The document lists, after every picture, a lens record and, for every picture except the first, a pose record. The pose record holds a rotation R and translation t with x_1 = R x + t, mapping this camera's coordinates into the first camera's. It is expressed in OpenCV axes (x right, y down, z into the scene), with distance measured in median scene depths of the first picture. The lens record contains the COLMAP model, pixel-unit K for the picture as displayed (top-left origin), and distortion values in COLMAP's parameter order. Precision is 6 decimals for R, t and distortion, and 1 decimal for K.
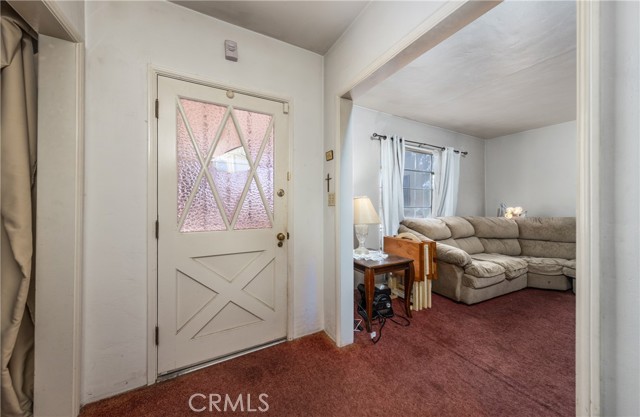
lens RADIAL K [[208.3, 0, 316.5], [0, 208.3, 204.8], [0, 0, 1]] dist [0.001517, 0.000052]
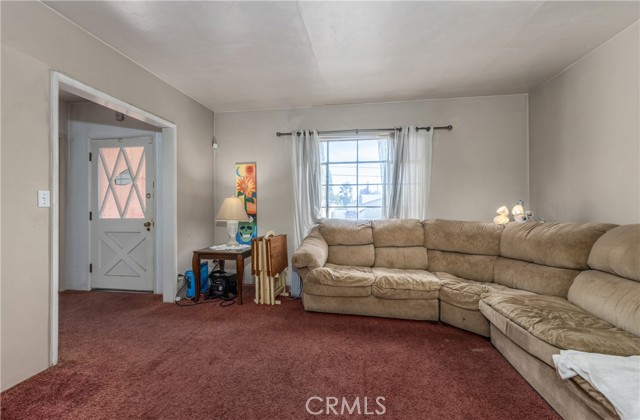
lens RADIAL K [[268.1, 0, 322.9], [0, 268.1, 207.5], [0, 0, 1]] dist [-0.001184, 0.000021]
pose [[0.831011, 0.005372, -0.556230, 1.008415], [0.001428, 0.999929, 0.011791, 0.004946], [0.556254, -0.010593, 0.830945, 0.040628]]
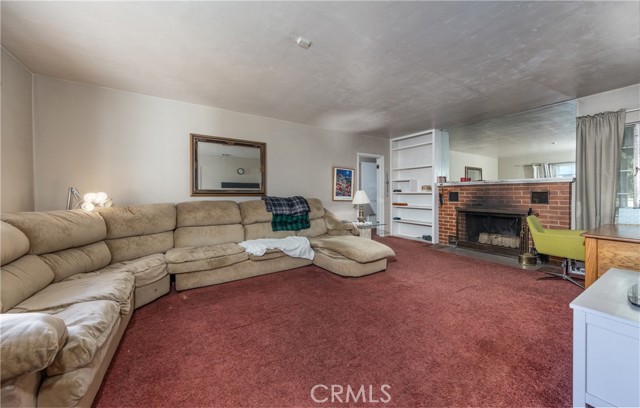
lens RADIAL K [[223.2, 0, 307.2], [0, 223.2, 193.2], [0, 0, 1]] dist [0.001046, 0.000026]
pose [[-0.067863, -0.003893, 0.997687, 0.218725], [0.000258, 0.999992, 0.003920, 0.010628], [-0.997695, 0.000523, -0.067862, 0.419449]]
